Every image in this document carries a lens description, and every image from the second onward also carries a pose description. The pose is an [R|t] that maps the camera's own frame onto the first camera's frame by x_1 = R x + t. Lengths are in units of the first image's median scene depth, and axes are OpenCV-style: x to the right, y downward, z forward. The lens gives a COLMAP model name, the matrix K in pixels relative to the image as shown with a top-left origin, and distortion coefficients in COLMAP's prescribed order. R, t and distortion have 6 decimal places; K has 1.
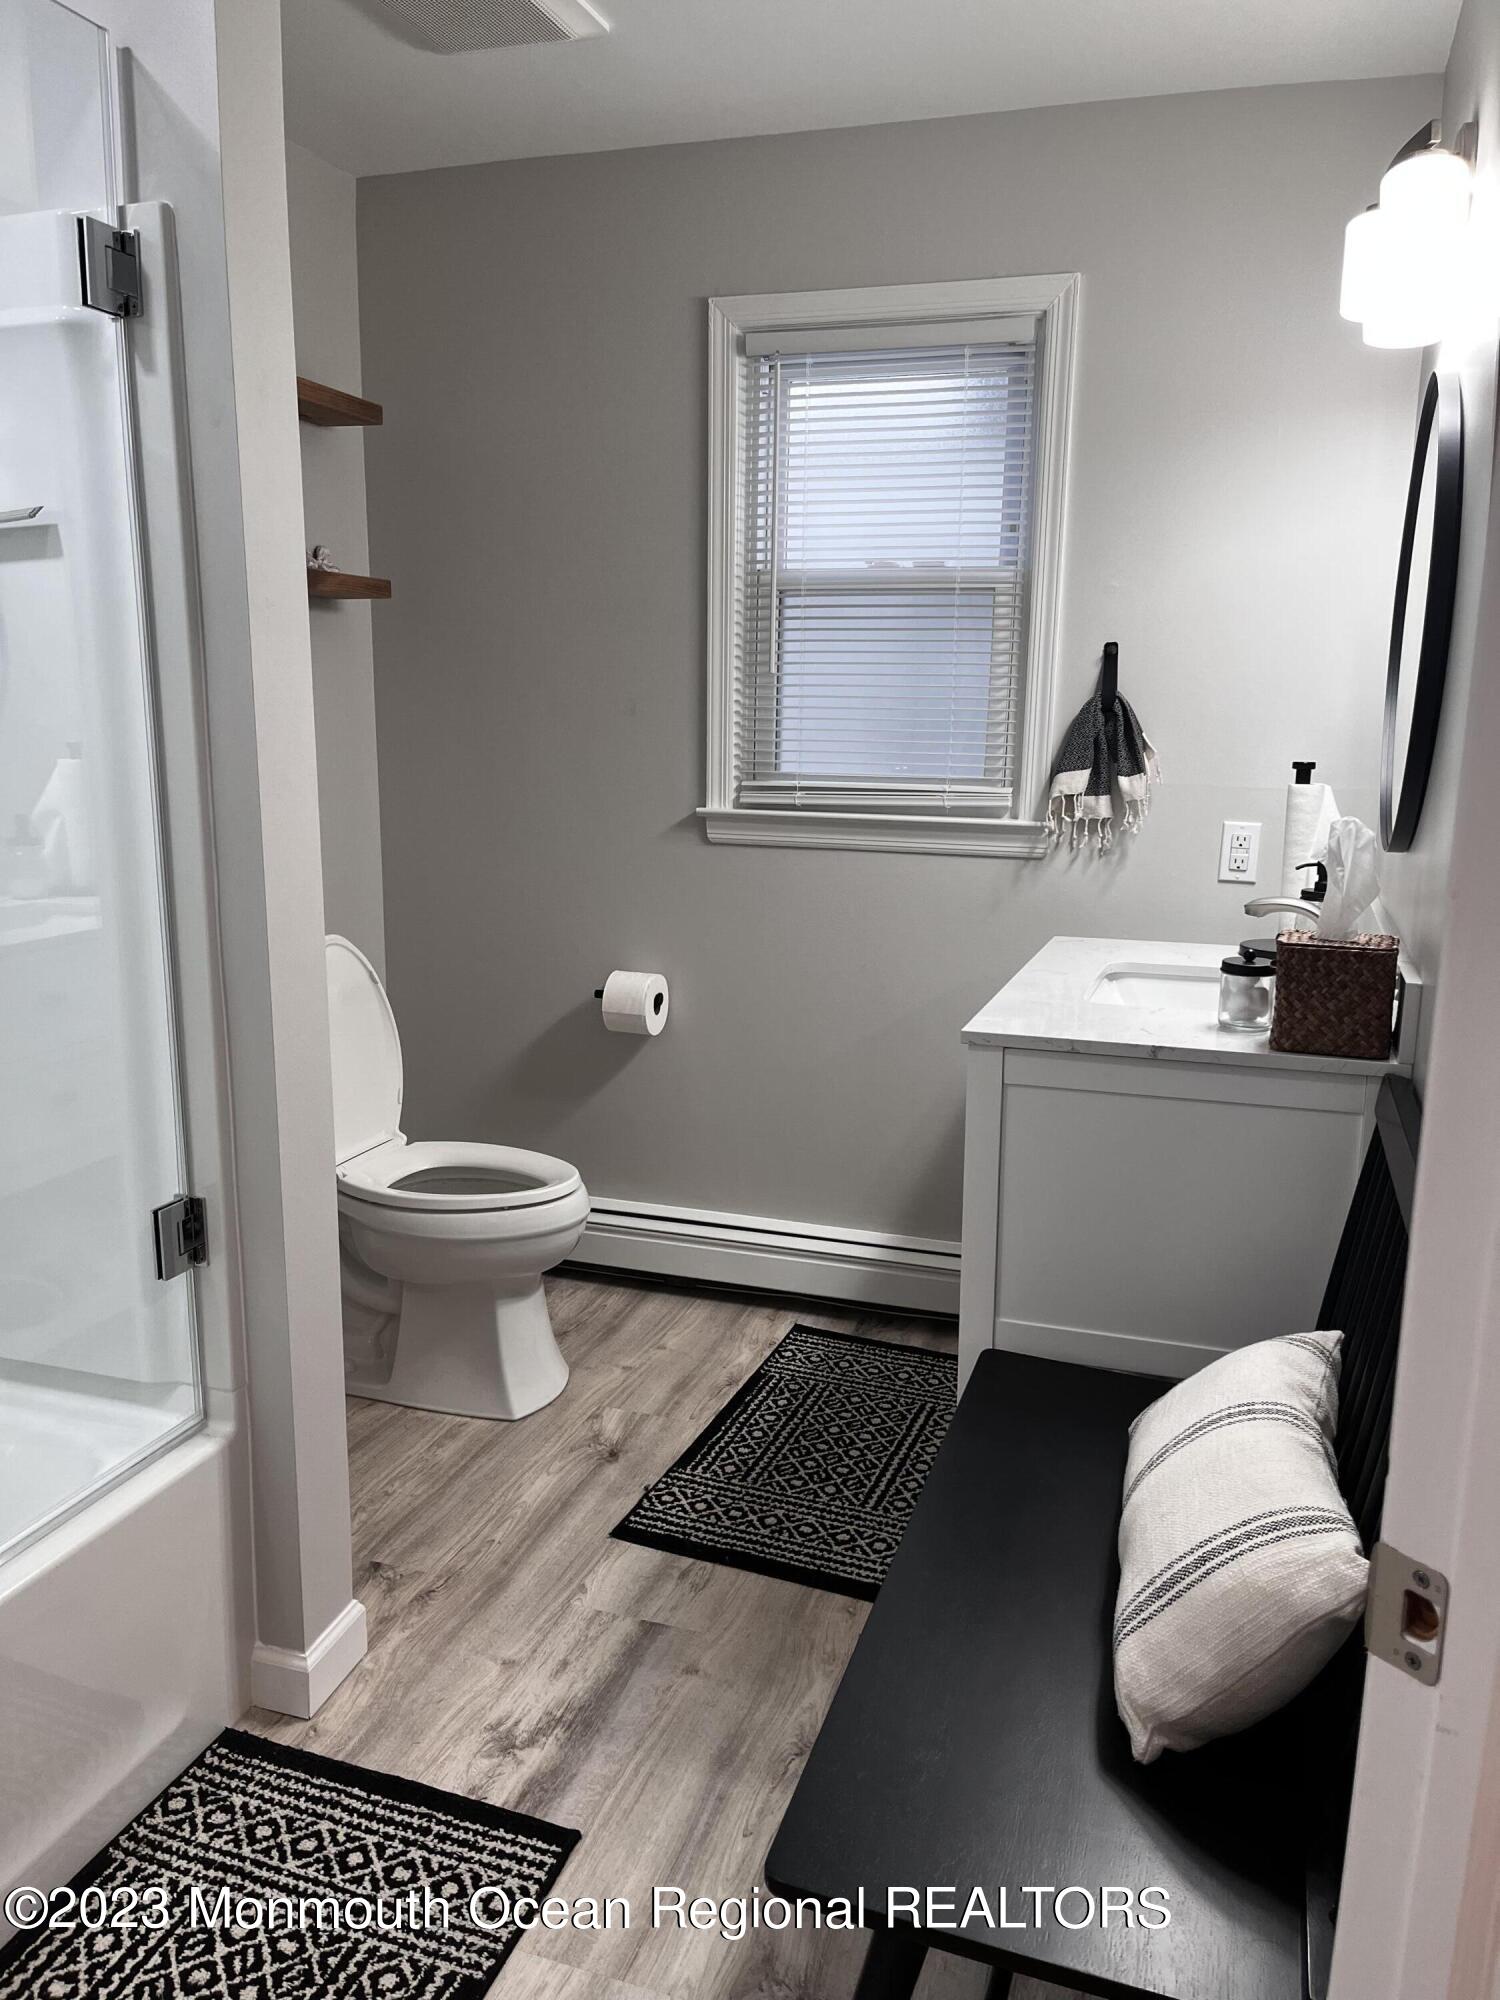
lens RADIAL K [[1527.9, 0, 746.7], [0, 1527.9, 1011.4], [0, 0, 1]] dist [0.062762, -0.096959]
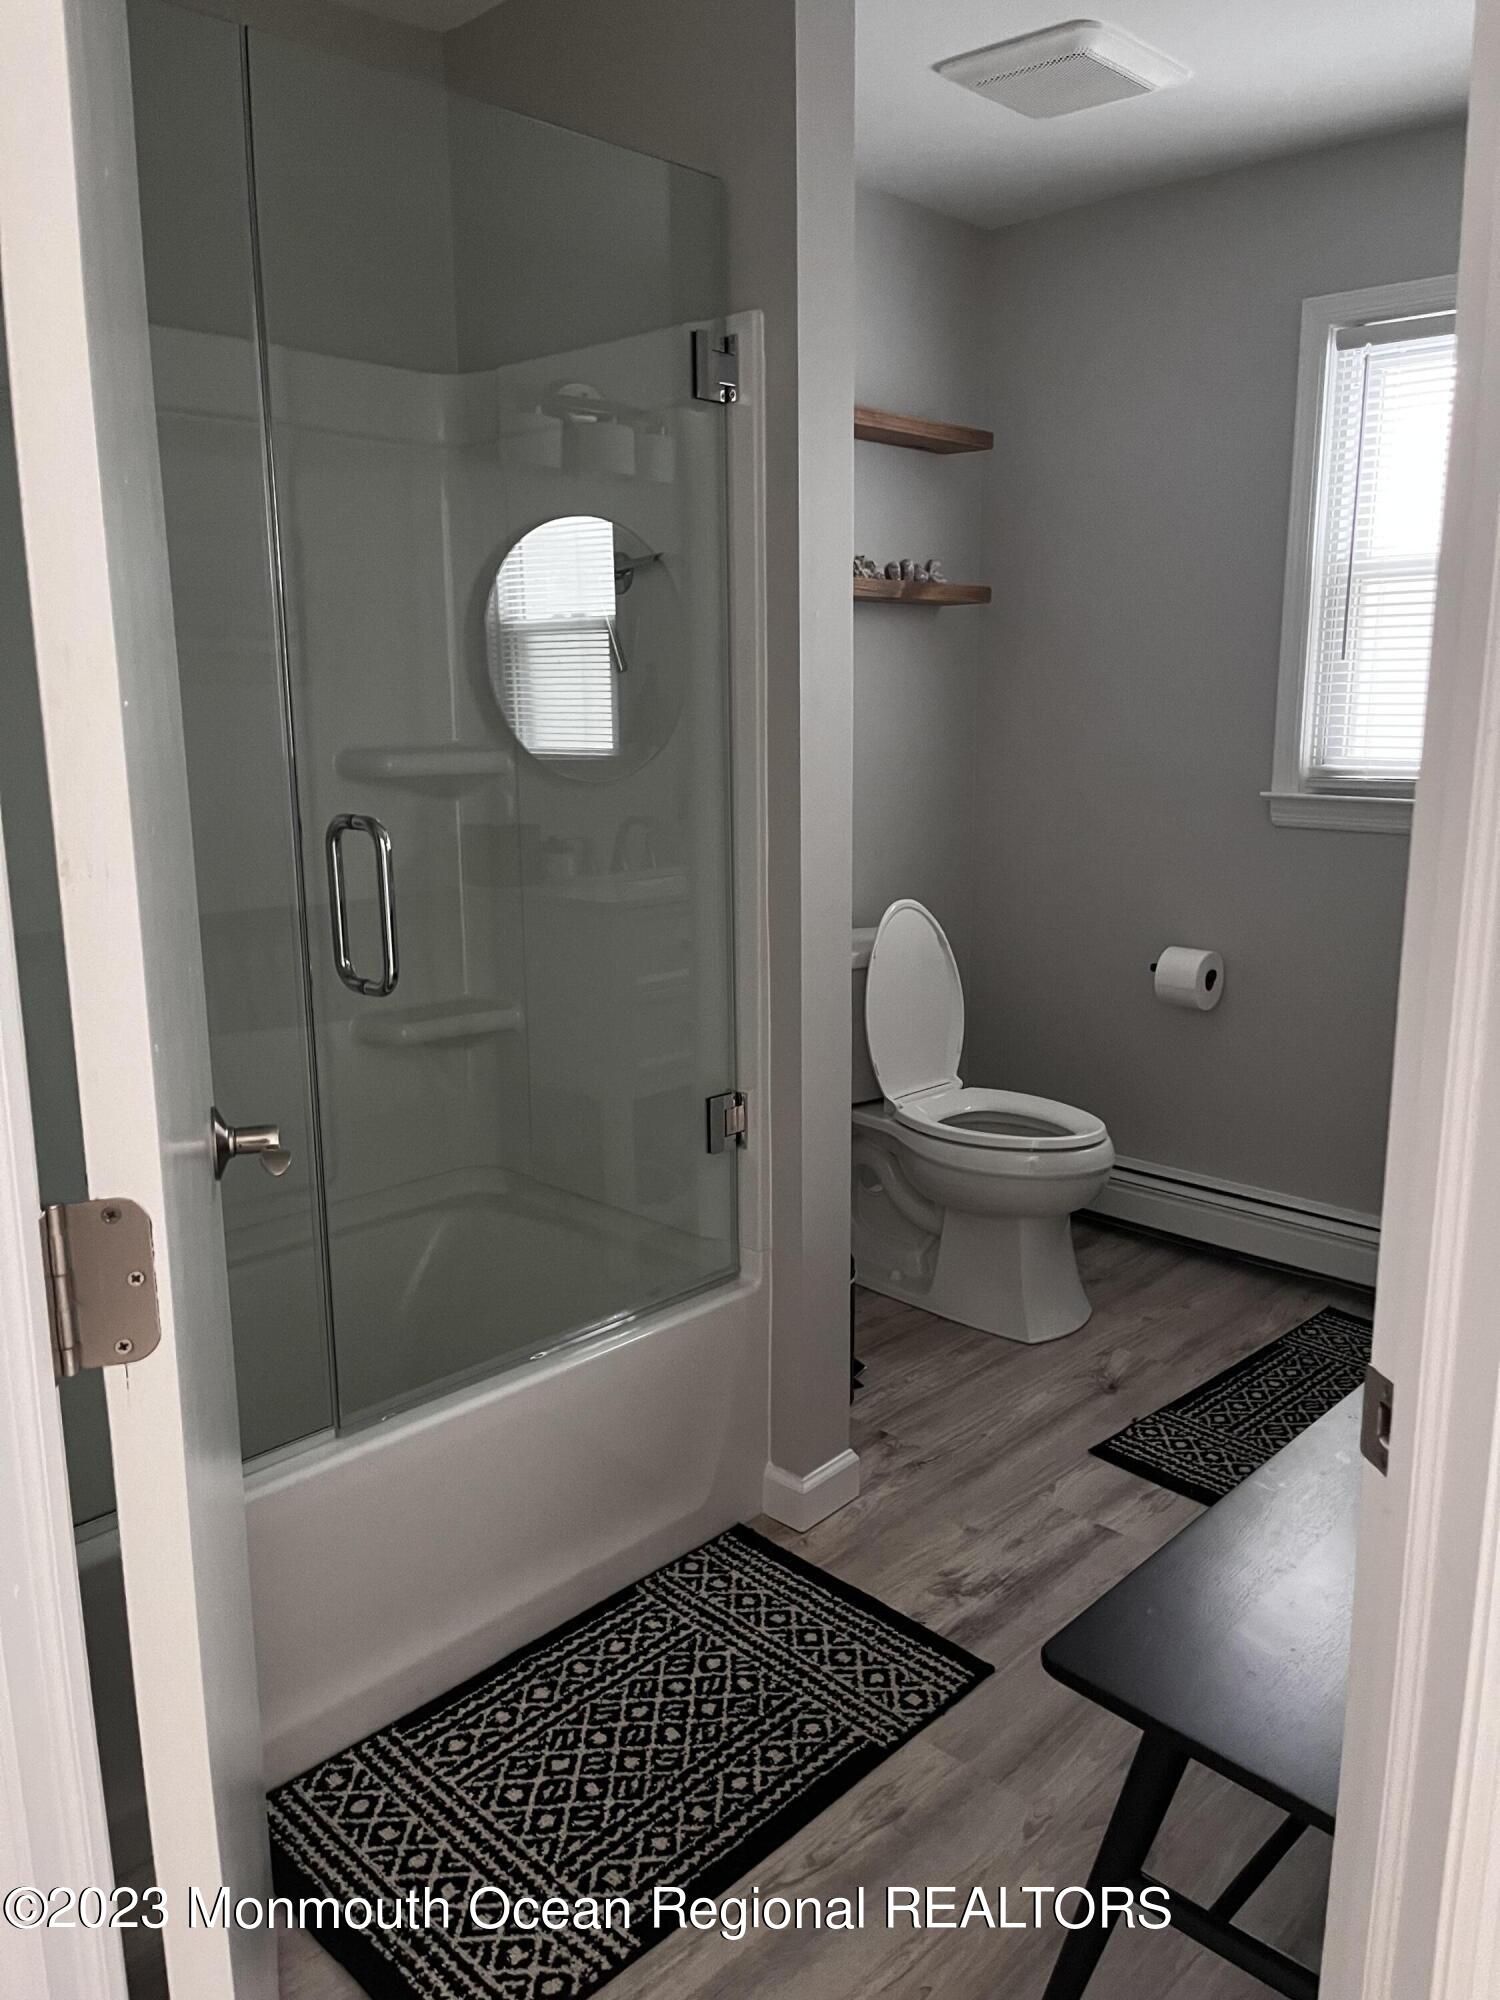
lens RADIAL K [[1527.9, 0, 751.6], [0, 1527.9, 990.7], [0, 0, 1]] dist [0.062762, -0.096959]
pose [[0.900868, 0.066685, -0.428941, 0.176740], [-0.071439, 0.997432, 0.005027, 0.031481], [0.428175, 0.026115, 0.903319, -0.124609]]
